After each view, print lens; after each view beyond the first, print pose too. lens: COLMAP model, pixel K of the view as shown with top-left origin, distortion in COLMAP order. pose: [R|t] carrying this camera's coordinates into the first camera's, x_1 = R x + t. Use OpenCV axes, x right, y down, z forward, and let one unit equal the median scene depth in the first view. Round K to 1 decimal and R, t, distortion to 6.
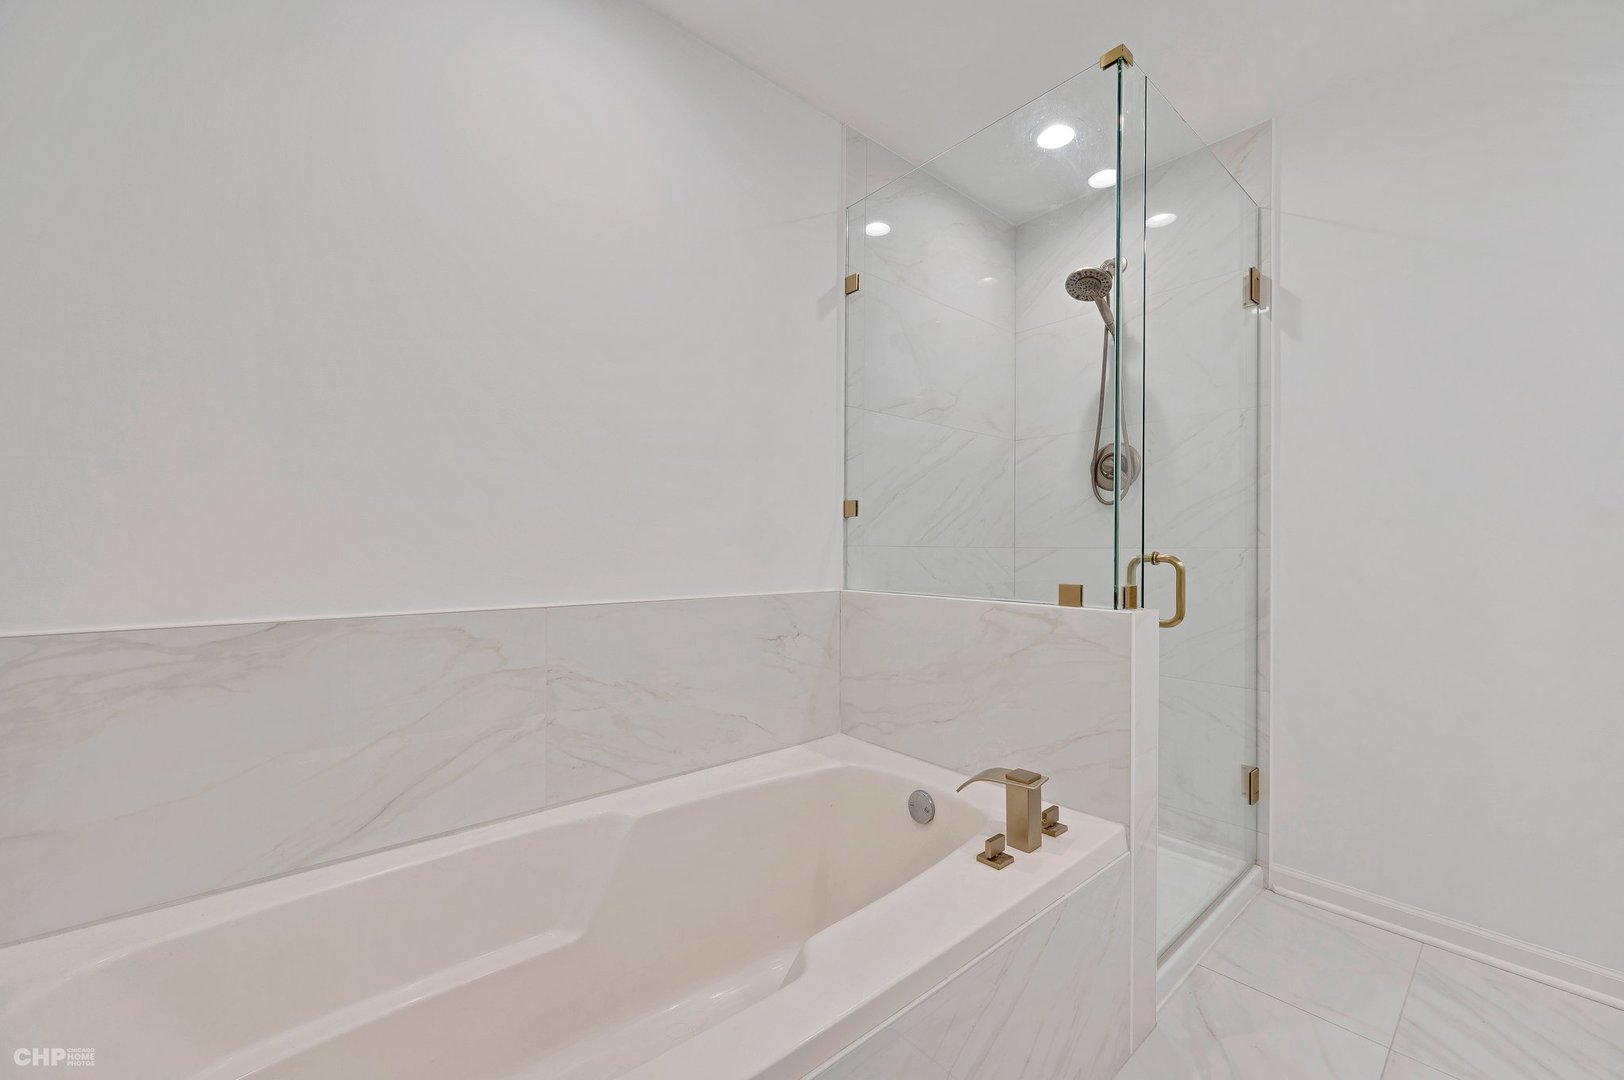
lens RADIAL K [[628.3, 0, 801.3], [0, 628.3, 550.8], [0, 0, 1]] dist [-0.003462, -0.000227]
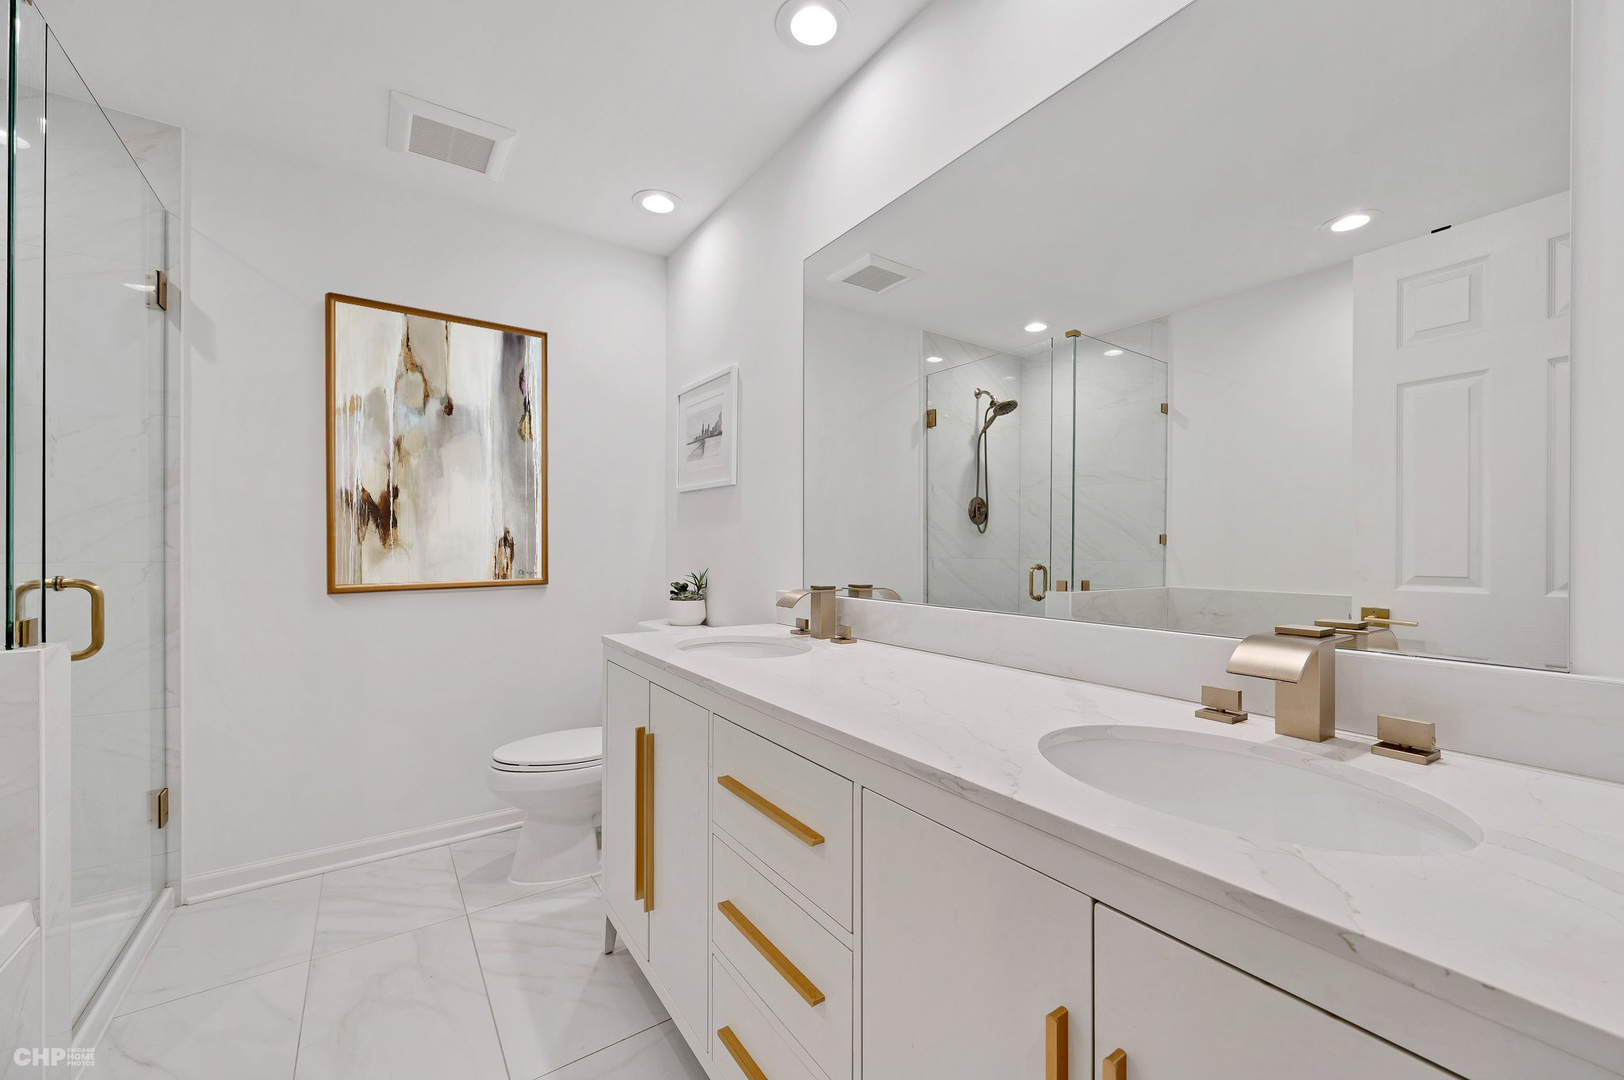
lens RADIAL K [[628.3, 0, 801.3], [0, 628.3, 550.8], [0, 0, 1]] dist [-0.003462, -0.000227]
pose [[0.105433, -0.004121, 0.994418, -0.132735], [0.000505, 0.999992, 0.004091, -0.025336], [-0.994426, 0.000071, 0.105434, -0.081904]]
